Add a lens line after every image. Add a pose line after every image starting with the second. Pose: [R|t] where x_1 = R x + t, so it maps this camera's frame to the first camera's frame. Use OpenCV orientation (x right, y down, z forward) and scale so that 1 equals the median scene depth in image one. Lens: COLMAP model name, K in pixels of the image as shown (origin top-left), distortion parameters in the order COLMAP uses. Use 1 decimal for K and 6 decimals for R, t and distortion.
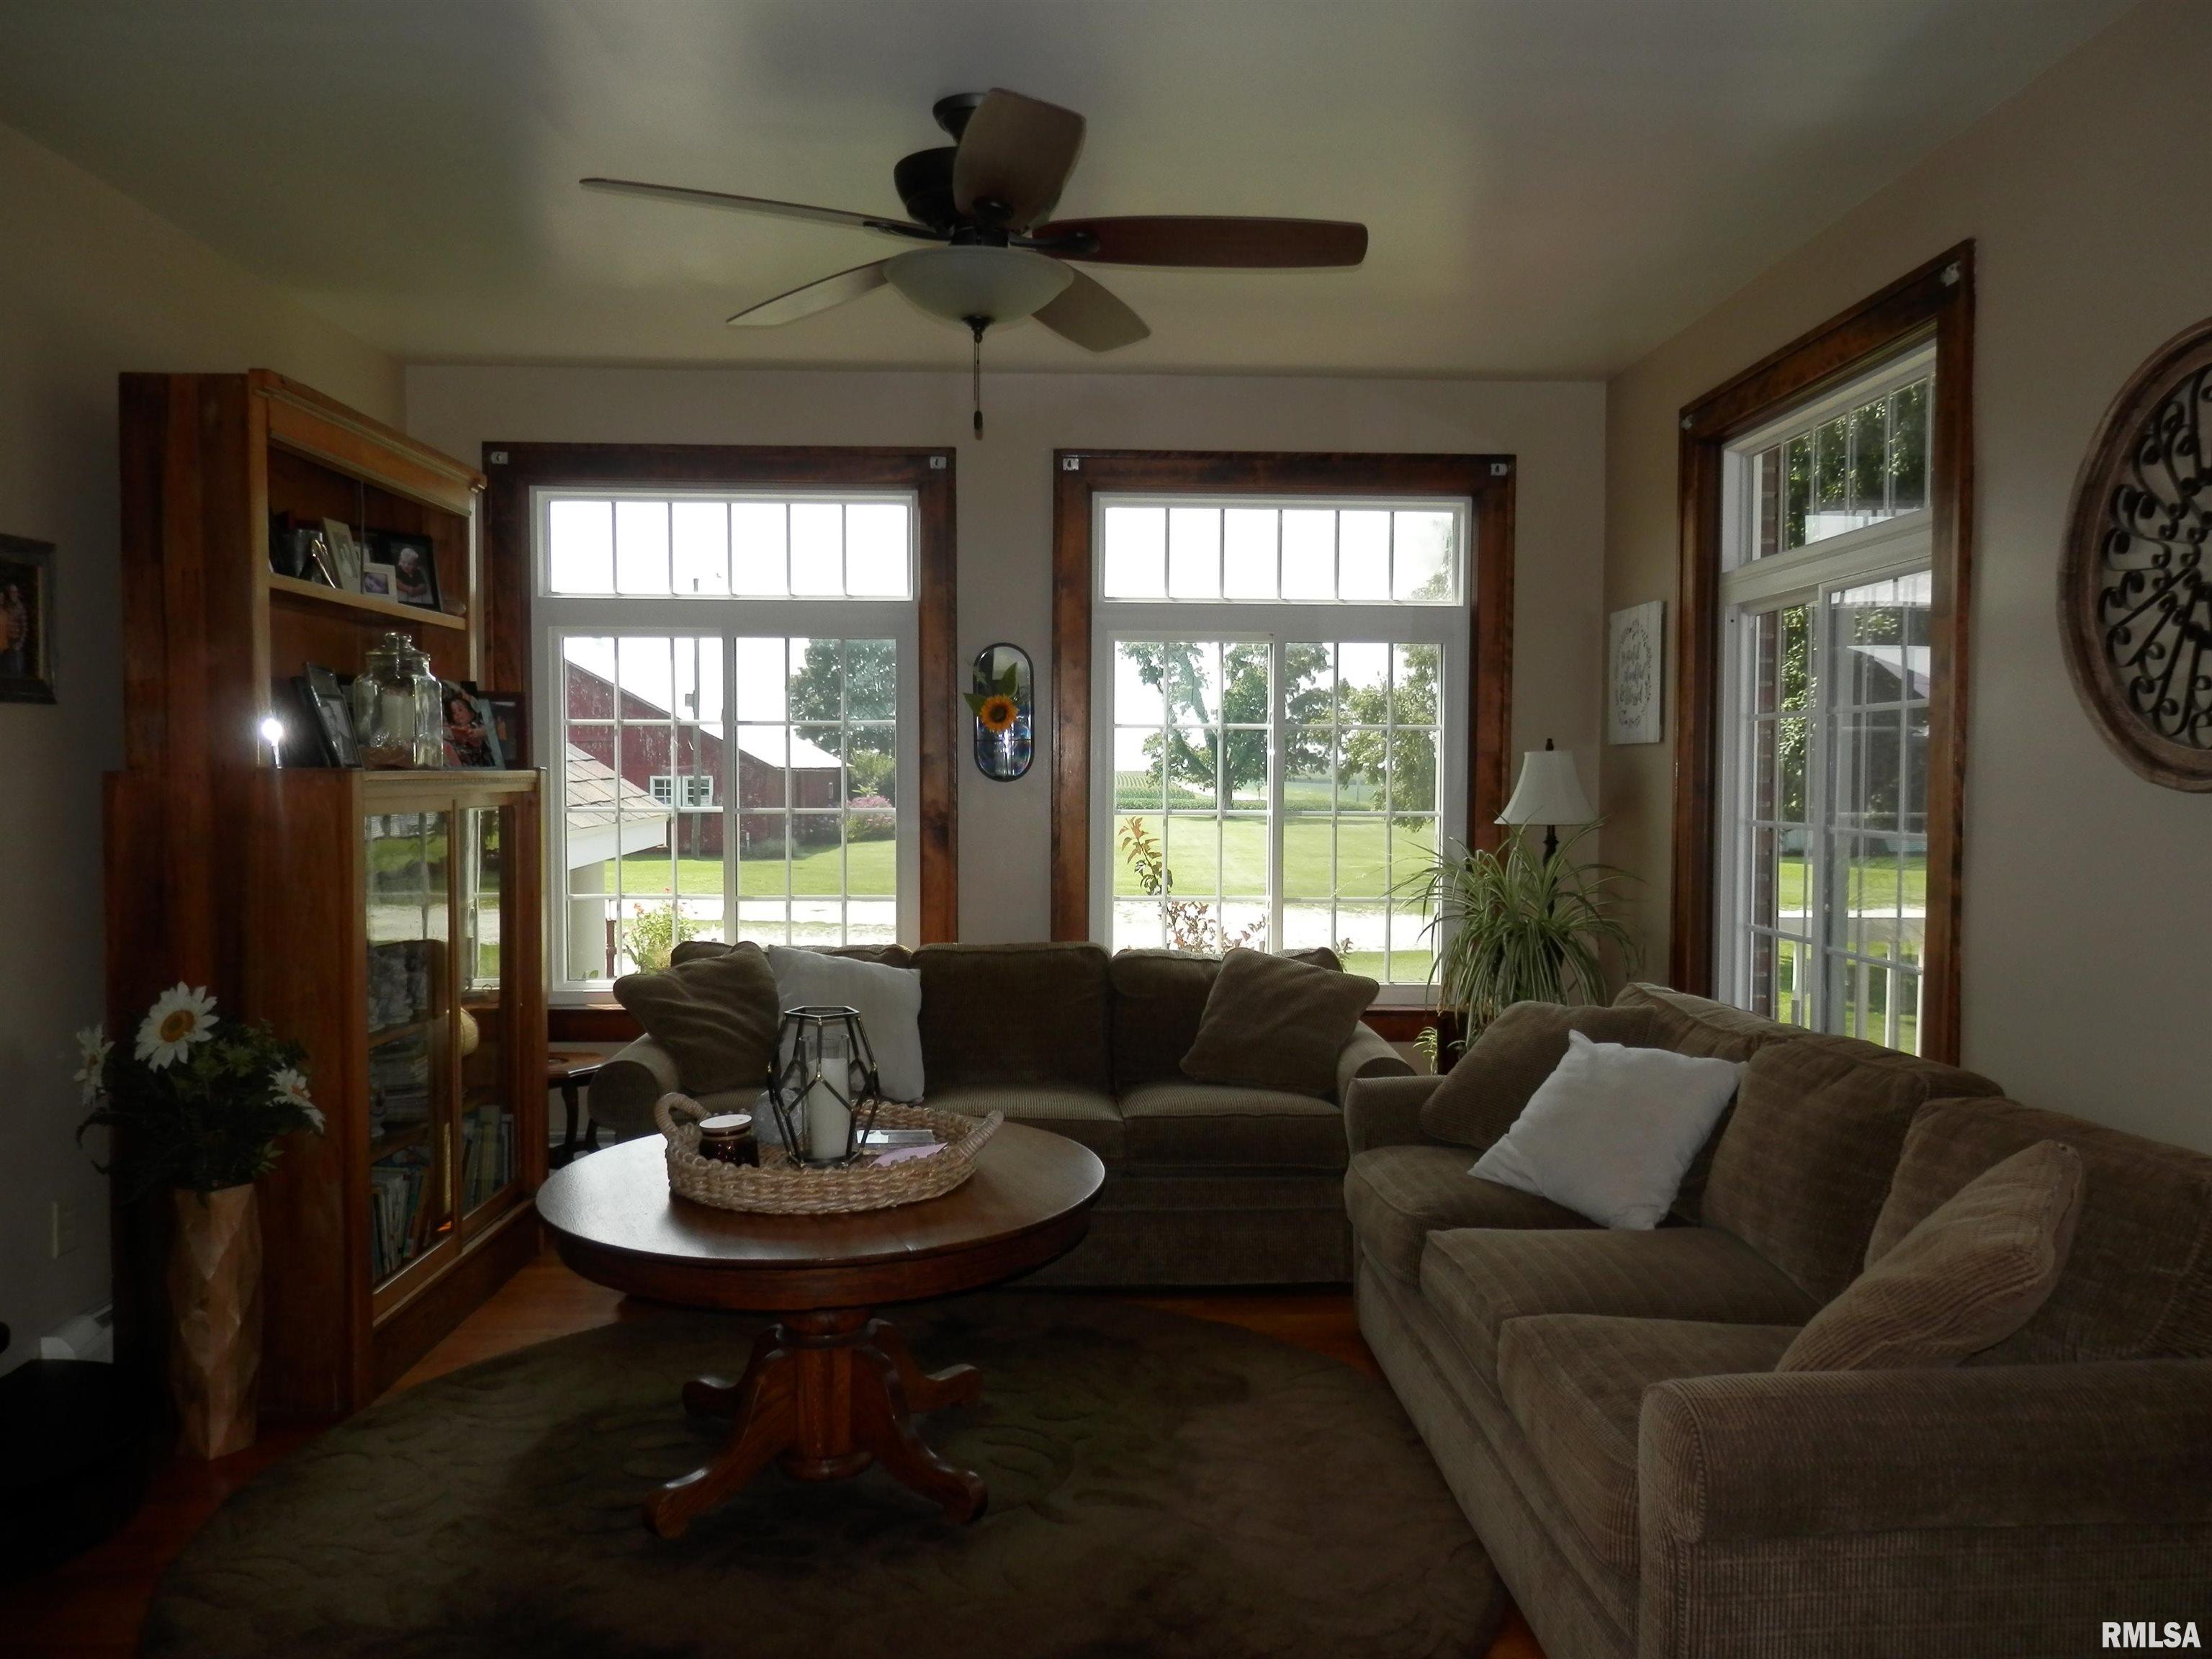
lens RADIAL K [[1645.9, 0, 1108.0], [0, 1645.9, 827.1], [0, 0, 1]] dist [0.009559, -0.002406]
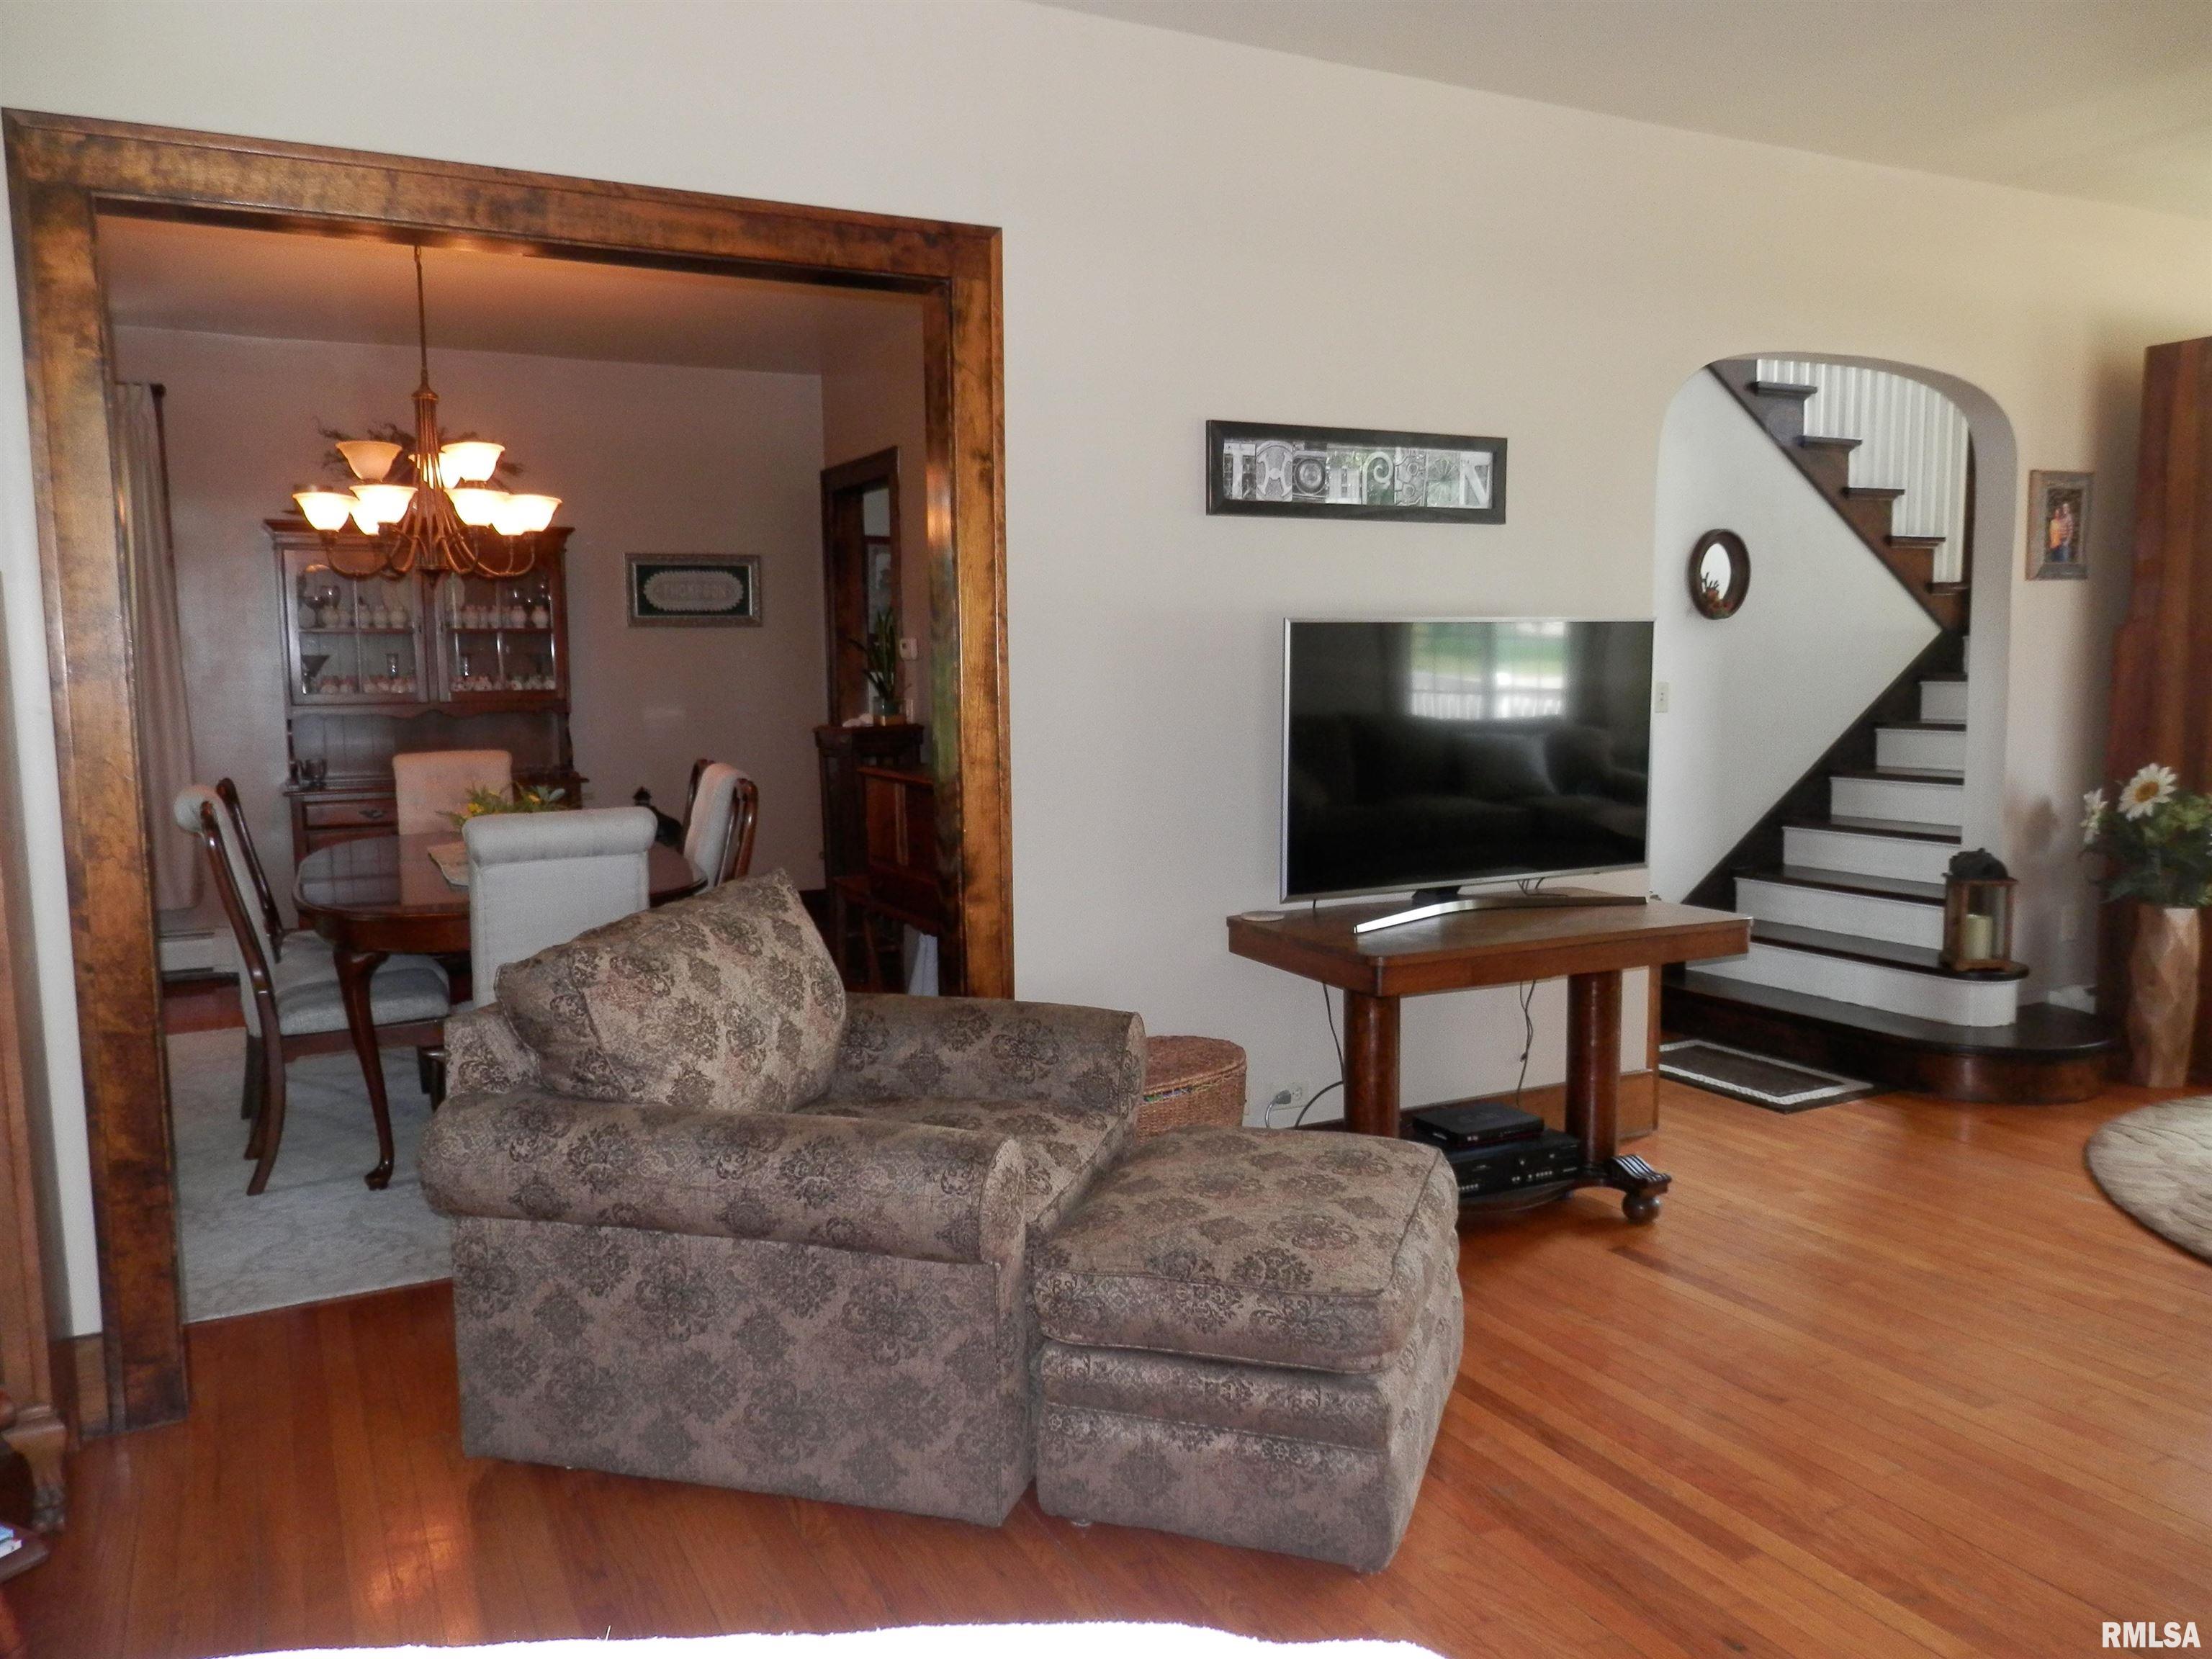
lens RADIAL K [[1645.9, 0, 1107.8], [0, 1645.9, 831.9], [0, 0, 1]] dist [0.009559, -0.002406]
pose [[0.428639, 0.093672, -0.898607, 0.375415], [-0.019714, 0.995344, 0.094353, 0.032731], [0.903261, -0.022728, 0.428490, -0.487999]]
